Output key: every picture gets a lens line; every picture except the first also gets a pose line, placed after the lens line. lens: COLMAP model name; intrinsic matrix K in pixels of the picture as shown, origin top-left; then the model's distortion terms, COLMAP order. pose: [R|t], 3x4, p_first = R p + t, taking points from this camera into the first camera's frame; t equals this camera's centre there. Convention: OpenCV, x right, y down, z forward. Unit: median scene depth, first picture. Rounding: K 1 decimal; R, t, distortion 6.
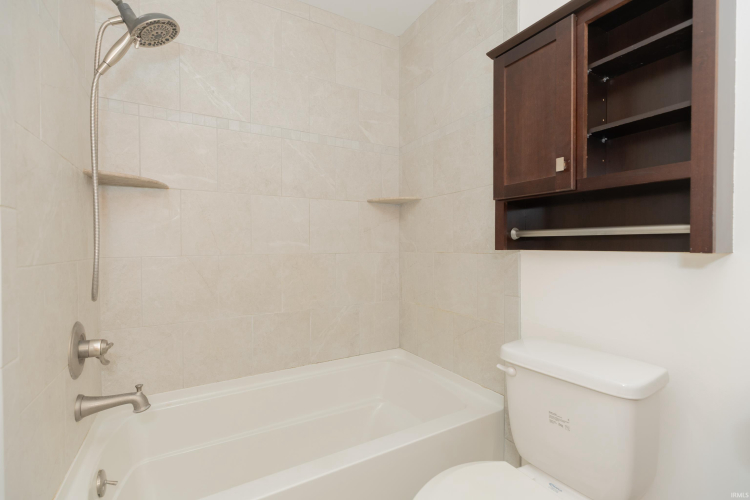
lens RADIAL K [[331.9, 0, 373.7], [0, 331.9, 248.1], [0, 0, 1]] dist [0.001399, 0.000115]
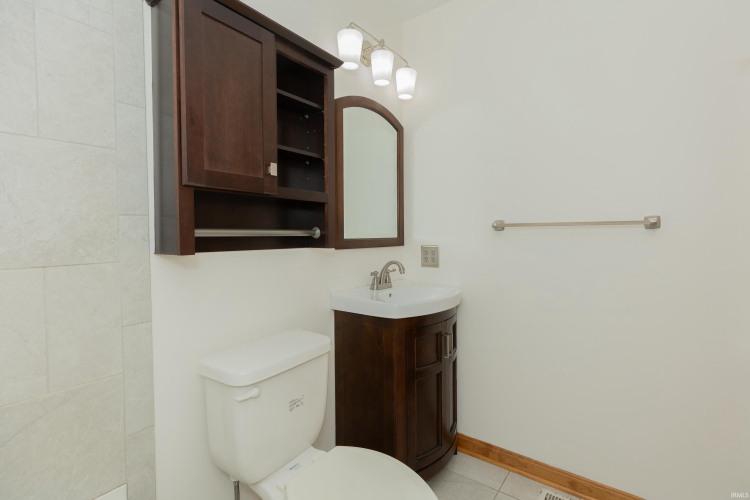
lens RADIAL K [[331.9, 0, 373.7], [0, 331.9, 248.1], [0, 0, 1]] dist [0.001399, 0.000115]
pose [[-0.345673, -0.019542, 0.938152, -0.497916], [0.029745, 0.999053, 0.031770, -0.023033], [-0.937884, 0.038887, -0.344764, 0.988315]]
